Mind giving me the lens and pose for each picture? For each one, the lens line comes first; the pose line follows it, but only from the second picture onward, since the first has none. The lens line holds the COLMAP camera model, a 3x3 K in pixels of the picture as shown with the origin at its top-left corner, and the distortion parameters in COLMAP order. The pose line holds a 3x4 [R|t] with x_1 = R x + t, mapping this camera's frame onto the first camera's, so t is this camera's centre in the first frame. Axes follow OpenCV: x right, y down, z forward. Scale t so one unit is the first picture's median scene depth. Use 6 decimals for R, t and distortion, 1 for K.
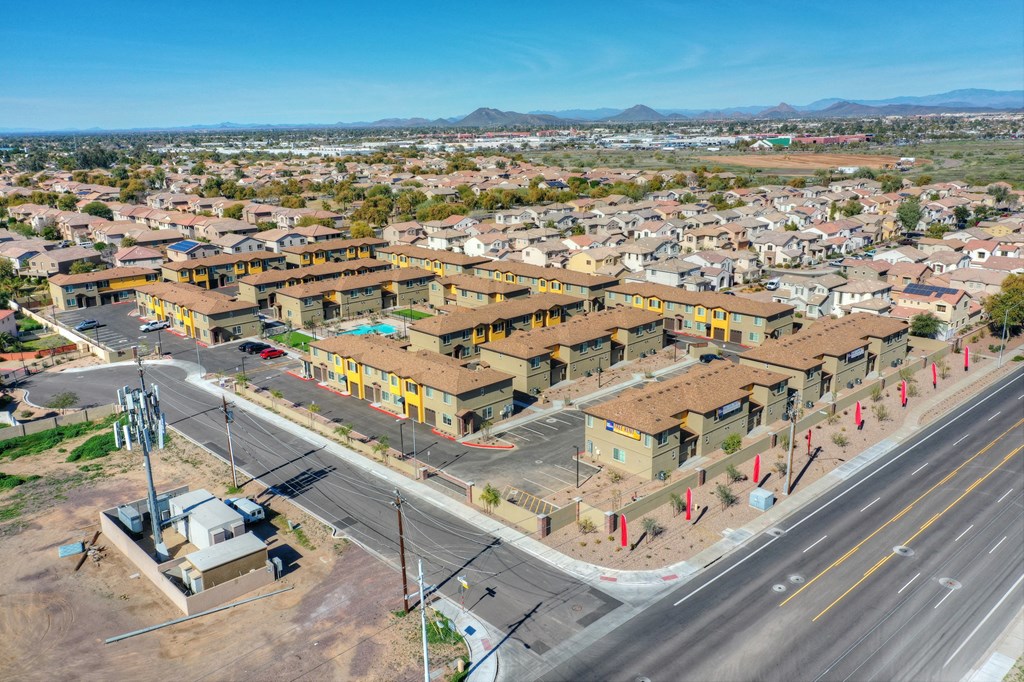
lens RADIAL K [[810.9, 0, 508.6], [0, 810.9, 339.1], [0, 0, 1]] dist [0.013667, 0.001567]
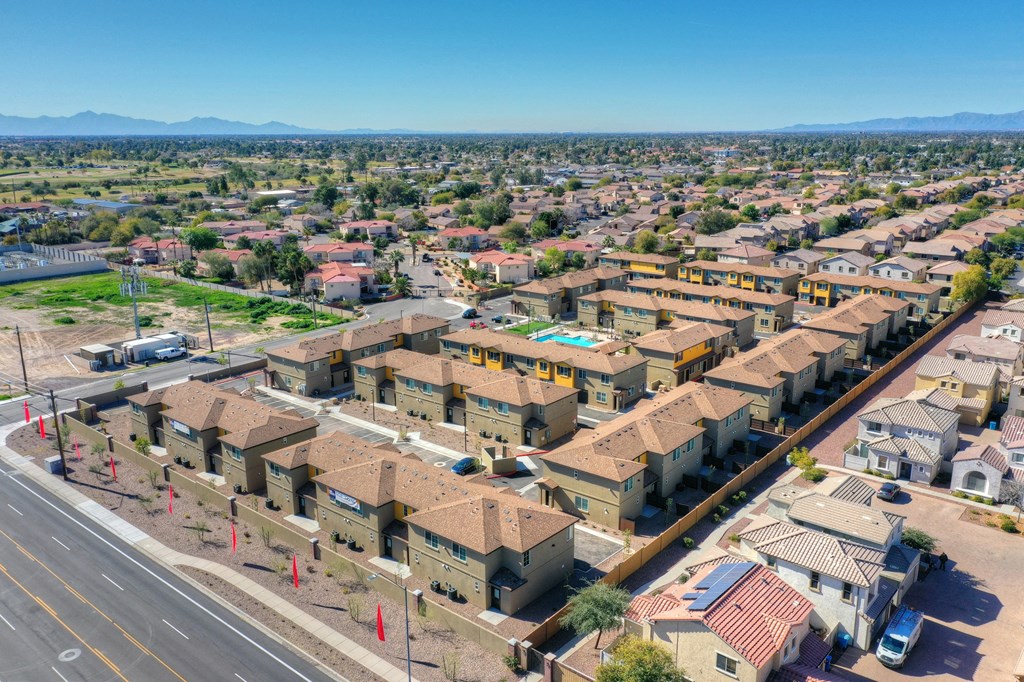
lens RADIAL K [[810.9, 0, 508.8], [0, 810.9, 343.6], [0, 0, 1]] dist [0.013667, 0.001567]
pose [[0.114396, 0.260927, -0.958556, 0.640368], [-0.259813, 0.939166, 0.224643, -0.174406], [0.958859, 0.223347, 0.175229, 0.626264]]
